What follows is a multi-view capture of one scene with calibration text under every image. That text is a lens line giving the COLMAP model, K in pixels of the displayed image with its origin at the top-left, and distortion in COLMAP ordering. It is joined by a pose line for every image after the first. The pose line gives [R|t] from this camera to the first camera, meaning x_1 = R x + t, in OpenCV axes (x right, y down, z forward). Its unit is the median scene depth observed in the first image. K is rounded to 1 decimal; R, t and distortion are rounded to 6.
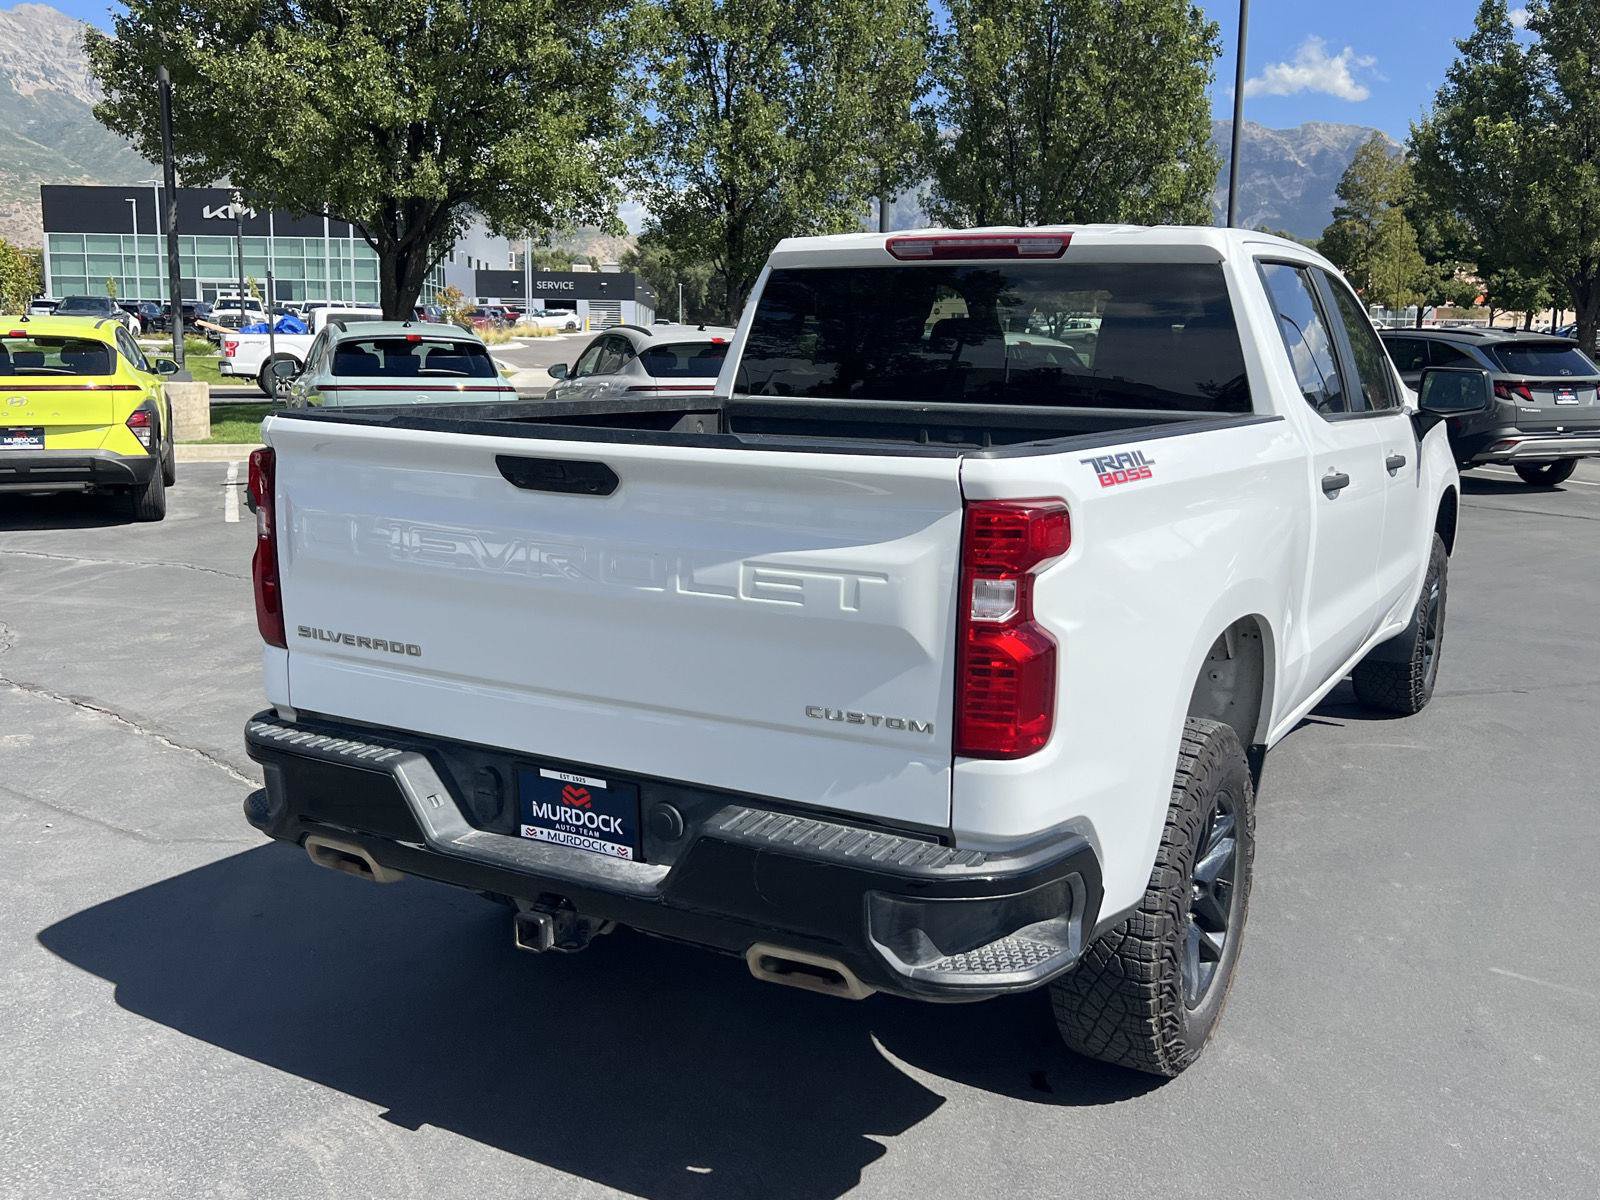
lens RADIAL K [[1560.6, 0, 765.3], [0, 1560.6, 601.0], [0, 0, 1]] dist [0.003630, 0.000000]
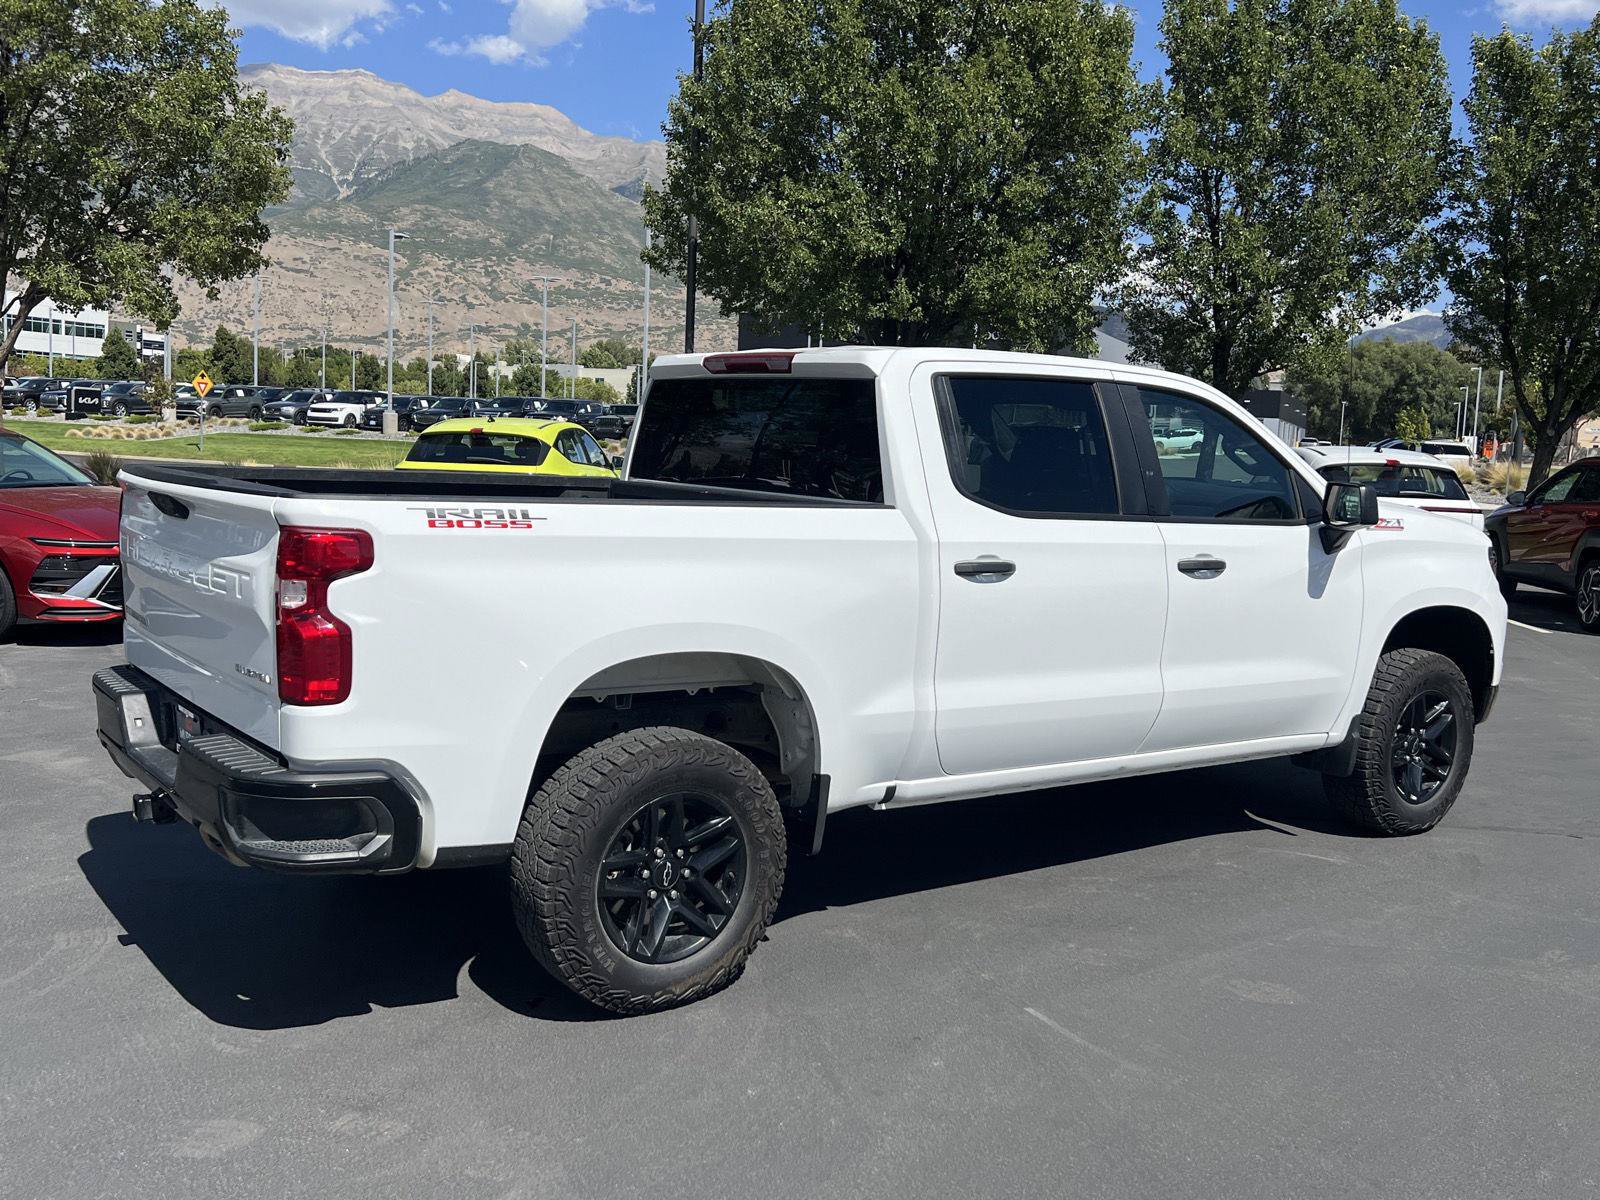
lens RADIAL K [[1528.9, 0, 817.6], [0, 1528.9, 577.3], [0, 0, 1]] dist [0.036897, 0.000000]
pose [[0.909259, 0.066800, -0.410835, 0.985596], [-0.101177, 0.992904, -0.062482, 0.019264], [0.403746, 0.098379, 0.909566, -0.103763]]
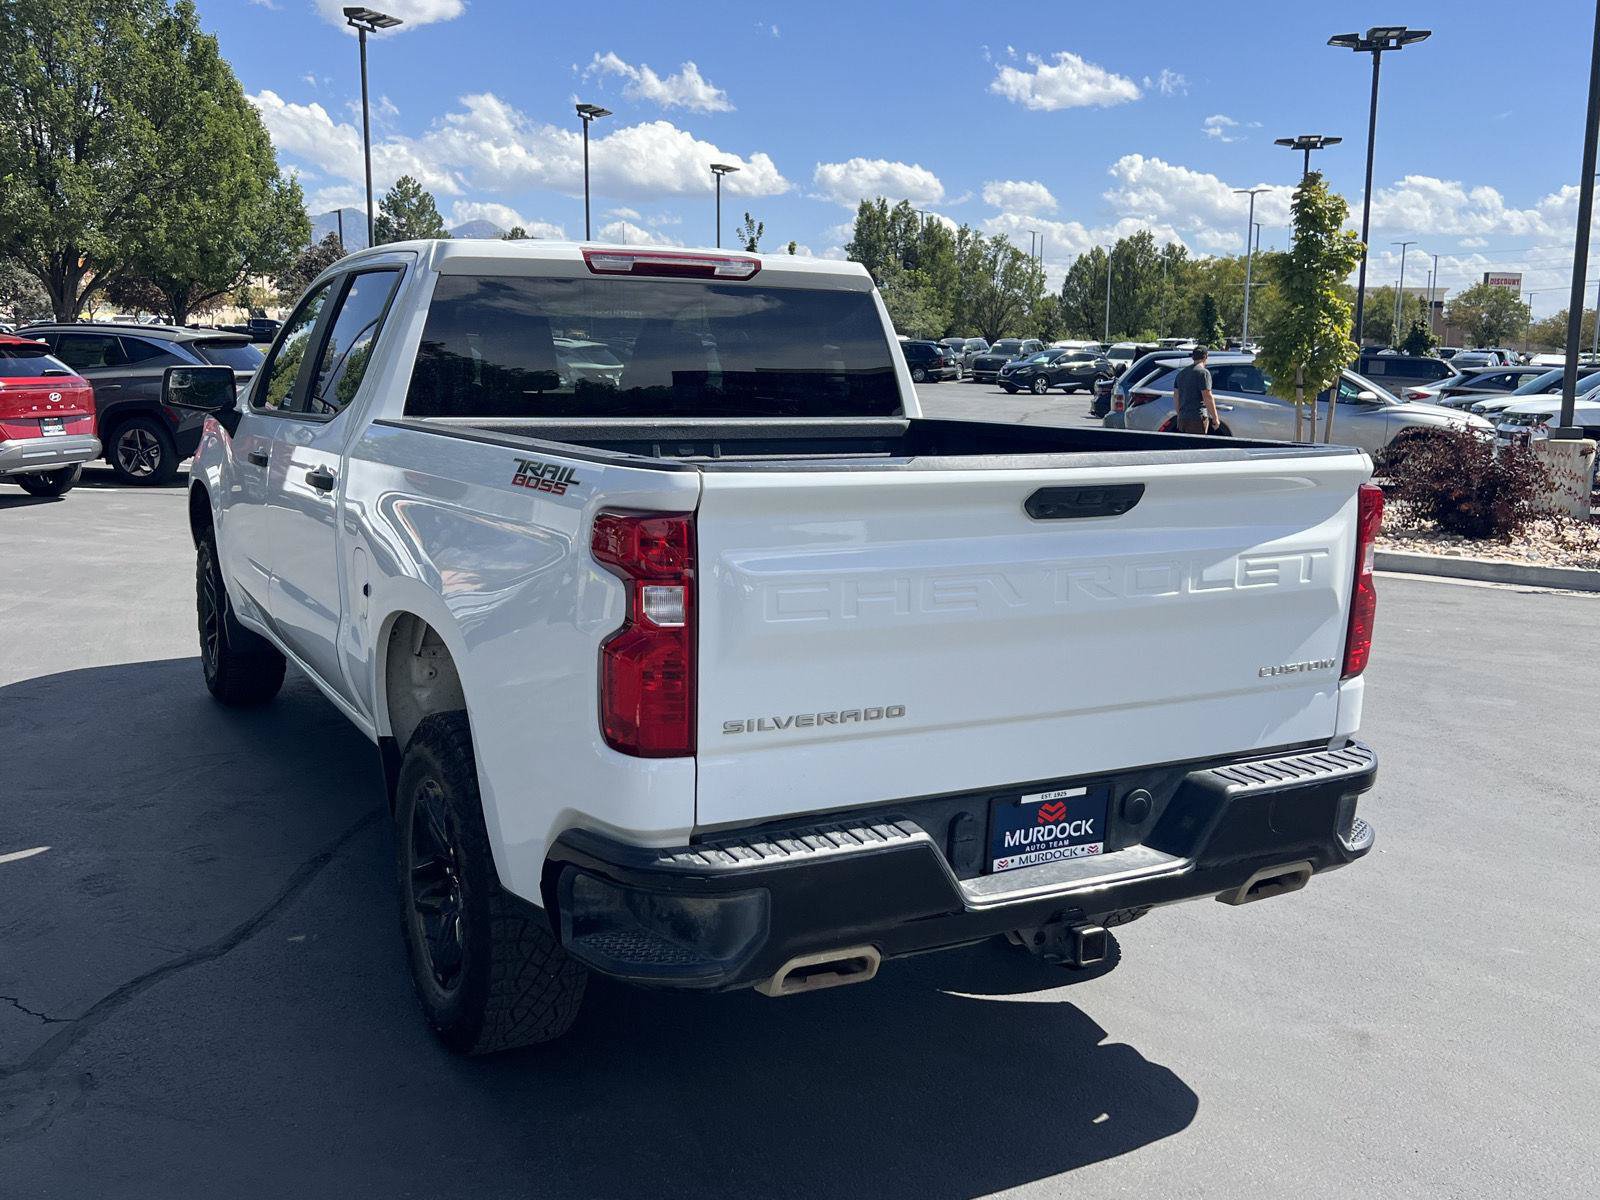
lens RADIAL K [[1528.9, 0, 812.8], [0, 1528.9, 614.7], [0, 0, 1]] dist [0.036897, 0.000000]
pose [[0.526449, -0.151474, 0.836604, -1.001411], [0.136401, 0.986303, 0.092746, -0.114991], [-0.839194, 0.065288, 0.539899, 0.564448]]
